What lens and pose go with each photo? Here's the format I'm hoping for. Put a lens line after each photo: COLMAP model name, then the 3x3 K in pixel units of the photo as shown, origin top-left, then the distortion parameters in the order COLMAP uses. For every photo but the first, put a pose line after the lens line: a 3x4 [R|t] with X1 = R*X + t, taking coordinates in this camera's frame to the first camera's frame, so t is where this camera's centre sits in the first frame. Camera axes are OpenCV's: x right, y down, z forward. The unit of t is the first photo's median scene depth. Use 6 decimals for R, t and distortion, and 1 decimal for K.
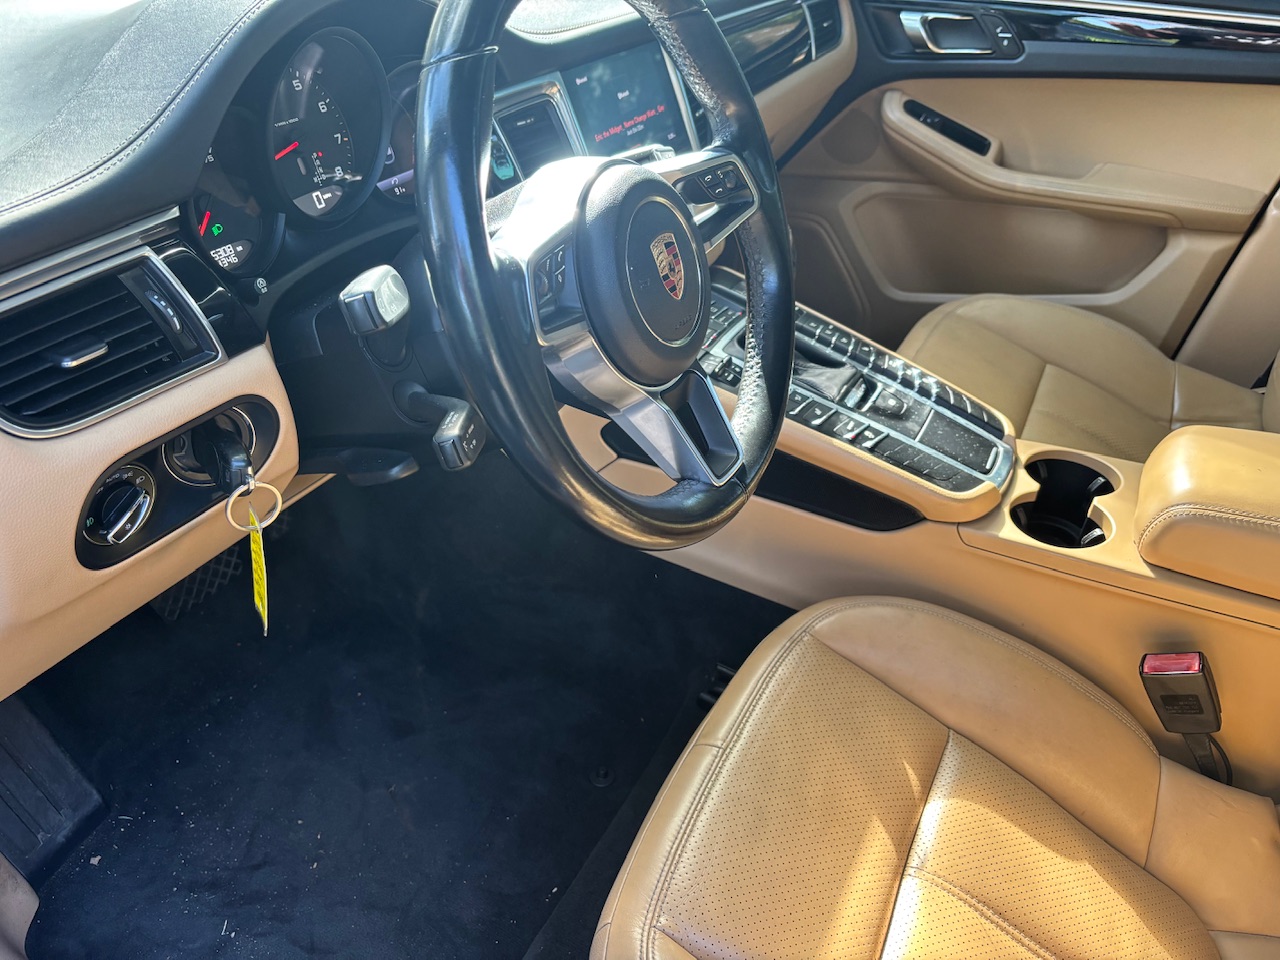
lens RADIAL K [[980.0, 0, 640.0], [0, 980.0, 480.0], [0, 0, 1]] dist [0.004470, -0.007760]
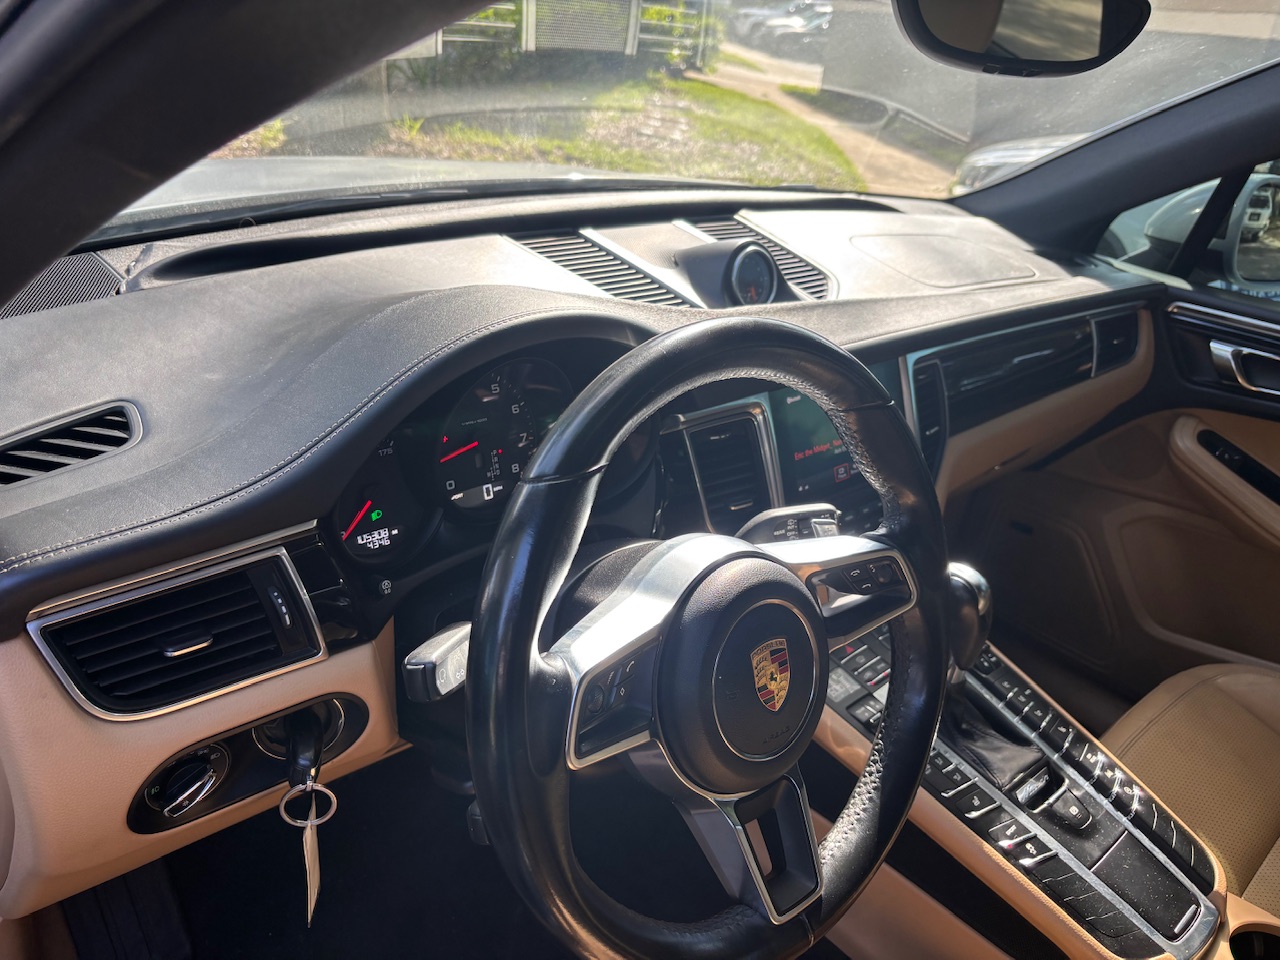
lens RADIAL K [[971.9, 0, 640.0], [0, 971.9, 480.0], [0, 0, 1]] dist [0.056352, -0.076085]
pose [[0.933946, 0.217018, -0.283986, 0.084028], [-0.257787, 0.959376, -0.114643, -0.160892], [0.247570, 0.180279, 0.951950, 0.037583]]
